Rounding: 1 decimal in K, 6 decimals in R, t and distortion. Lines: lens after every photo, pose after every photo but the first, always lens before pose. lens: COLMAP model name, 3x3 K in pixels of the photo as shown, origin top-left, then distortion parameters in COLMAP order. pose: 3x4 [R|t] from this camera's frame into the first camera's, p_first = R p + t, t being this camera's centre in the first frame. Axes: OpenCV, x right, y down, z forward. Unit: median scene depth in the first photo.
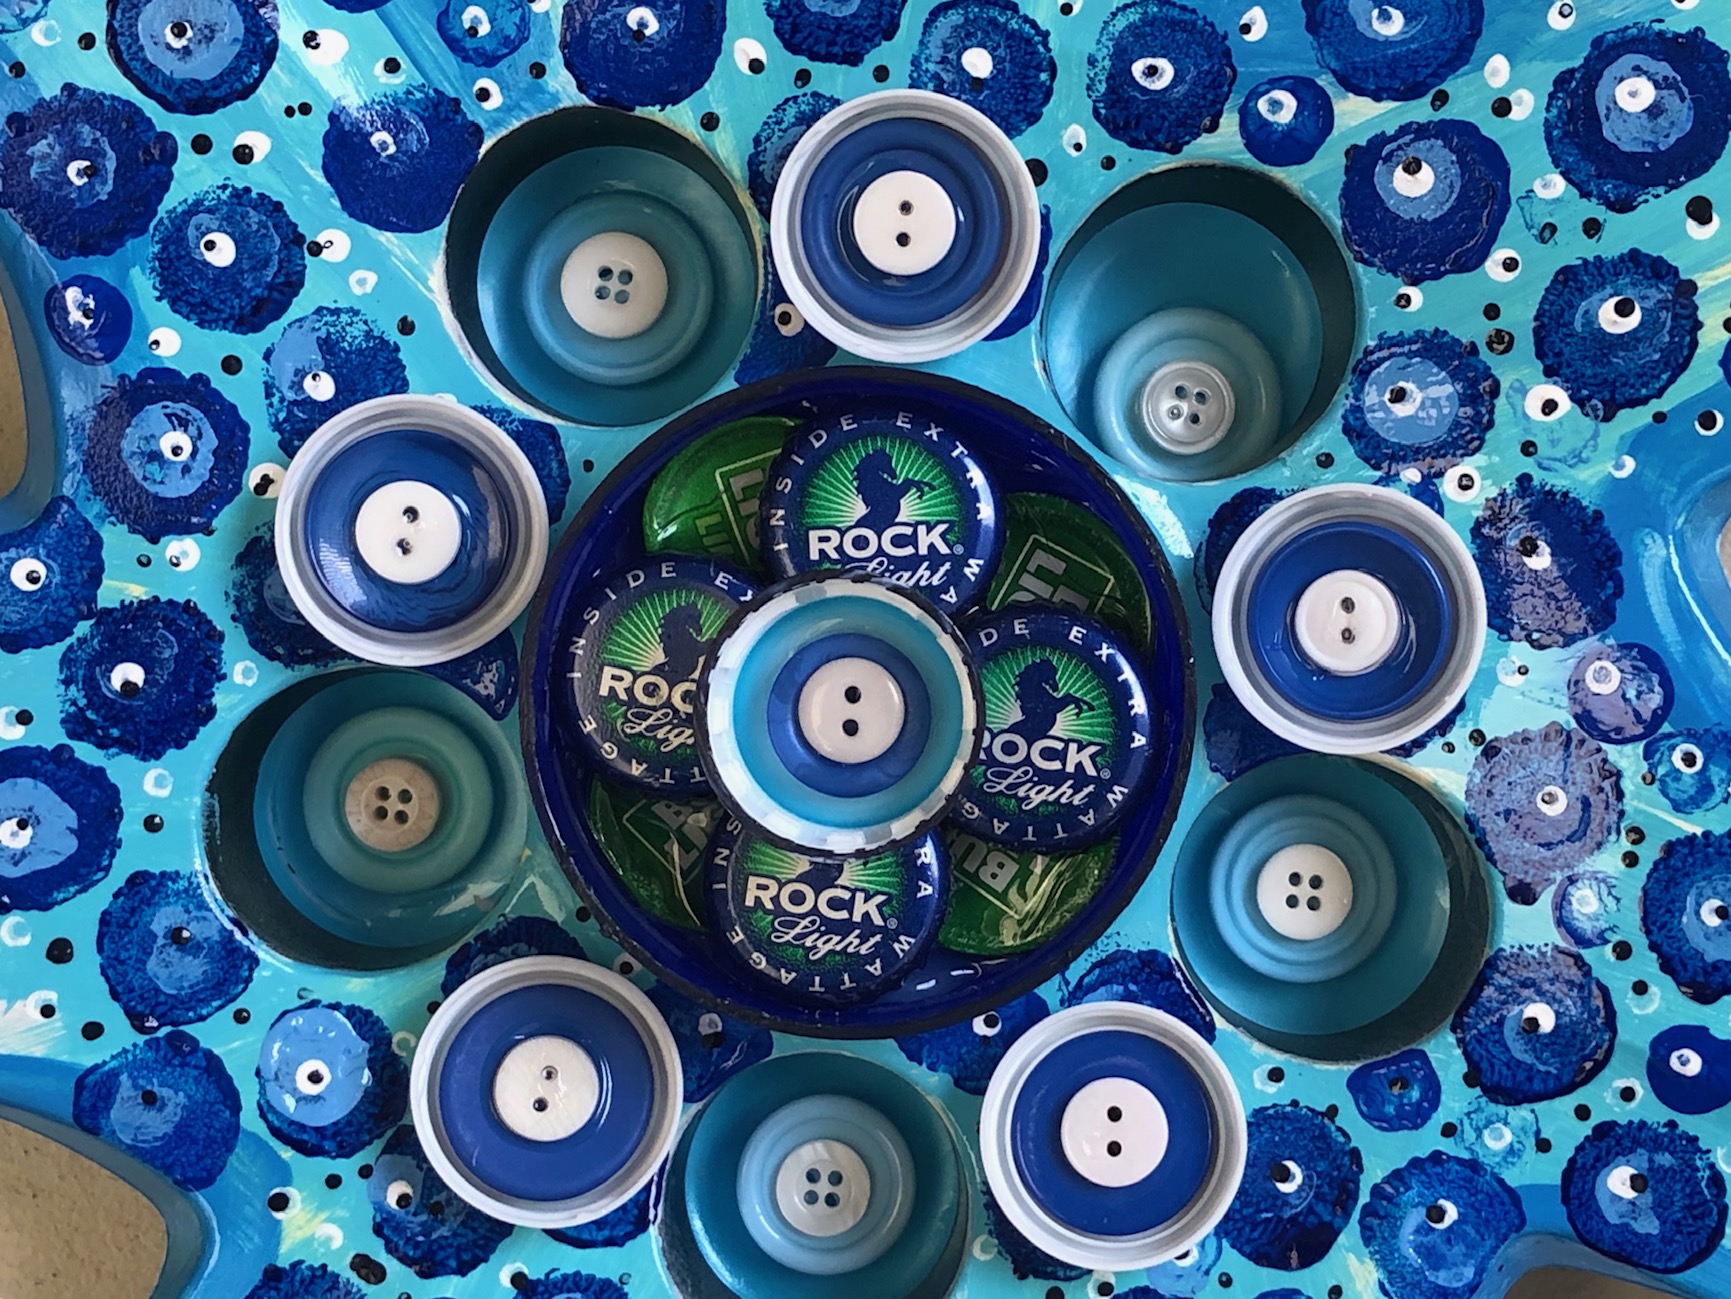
lens RADIAL K [[3374.8, 0, 893.6], [0, 3374.8, 650.2], [0, 0, 1]] dist [0.319671, -1.711689]
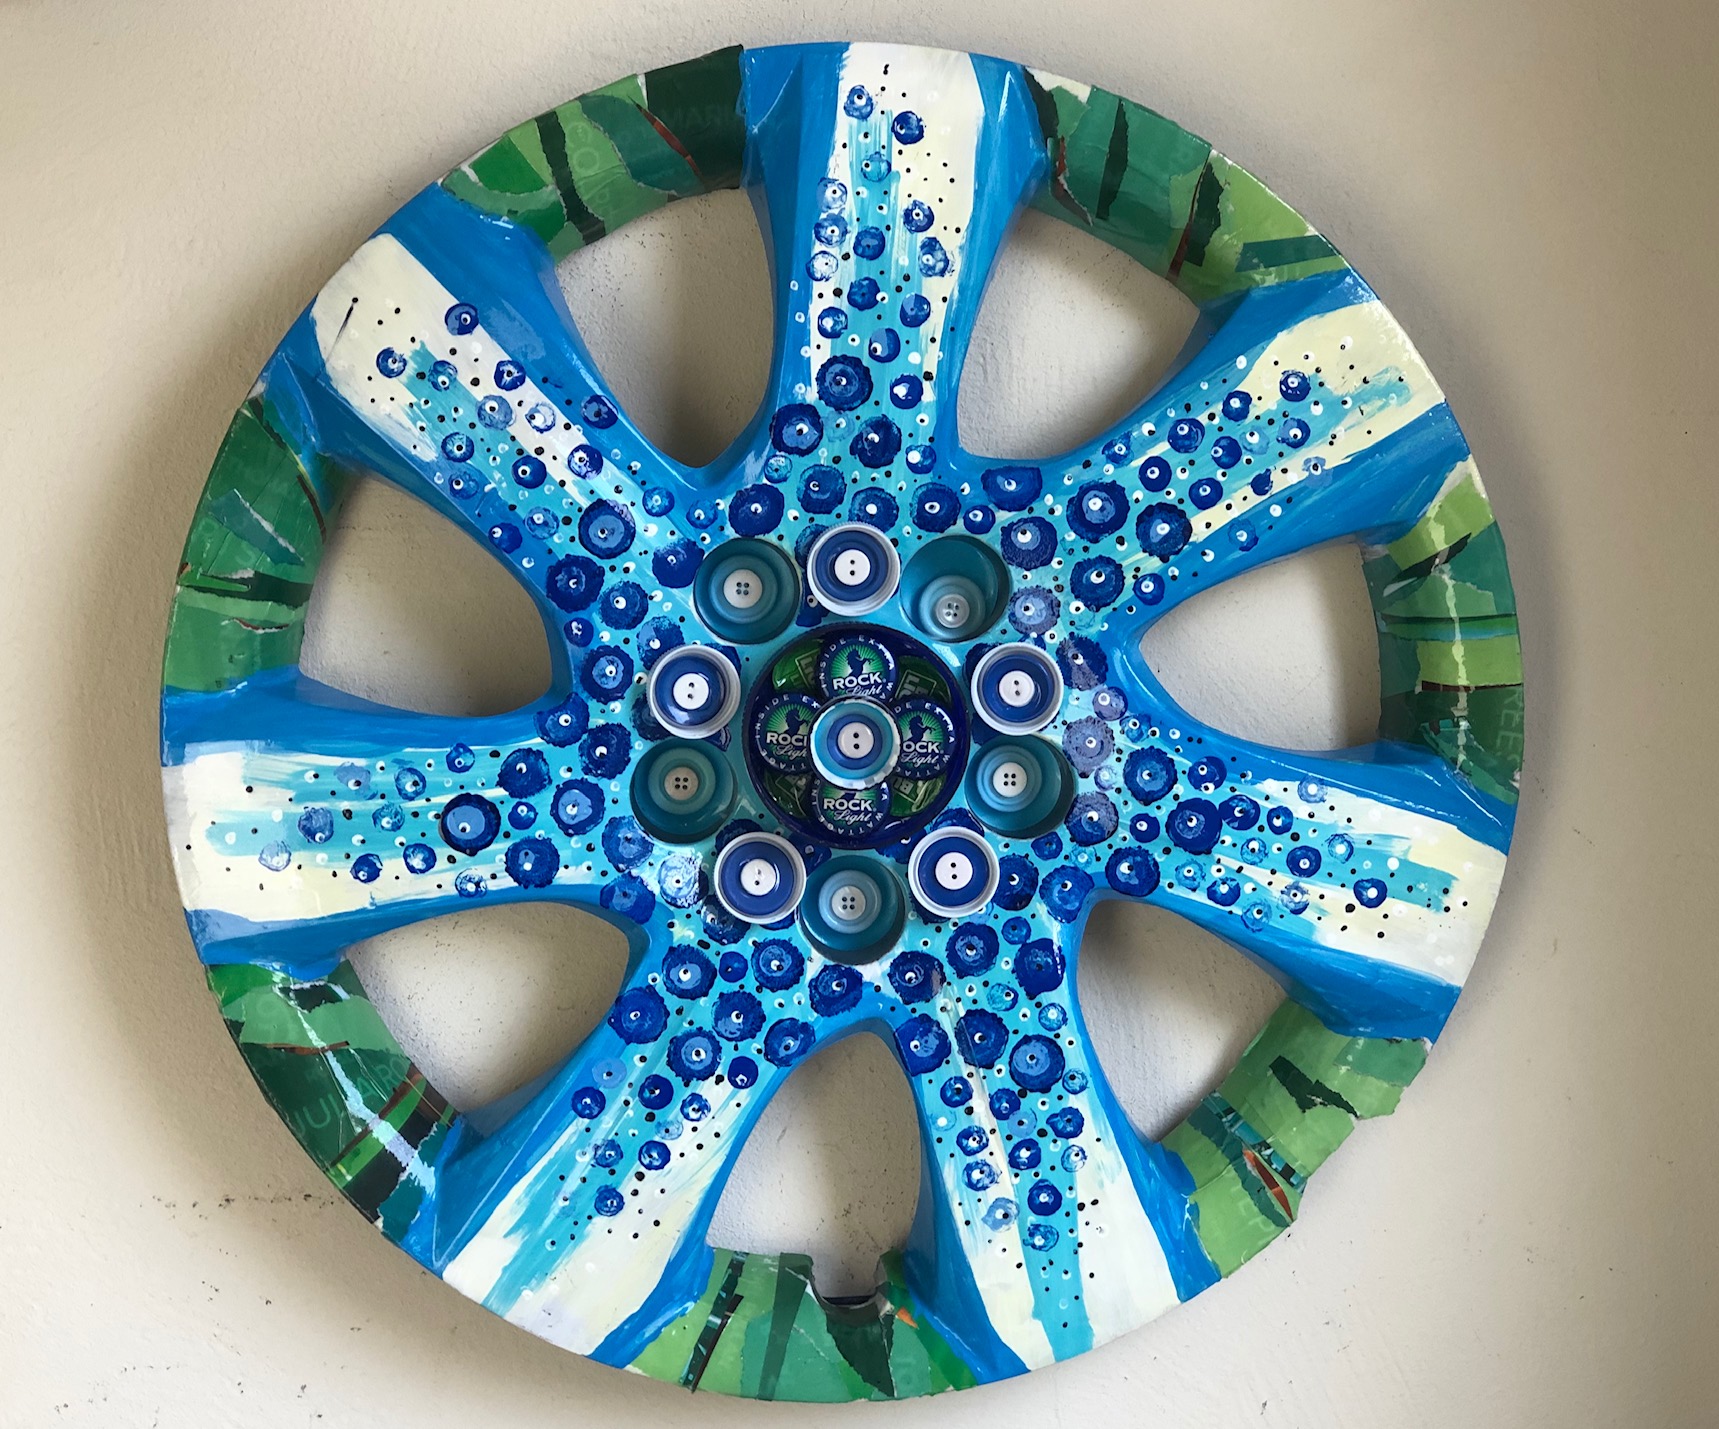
lens RADIAL K [[3123.7, 0, 859.5], [0, 3123.7, 714.5], [0, 0, 1]] dist [0.008016, 0.000848]
pose [[0.991107, -0.103651, 0.083452, -0.225372], [0.096960, 0.992019, 0.080602, -0.215432], [-0.091141, -0.071794, 0.993247, -1.645798]]
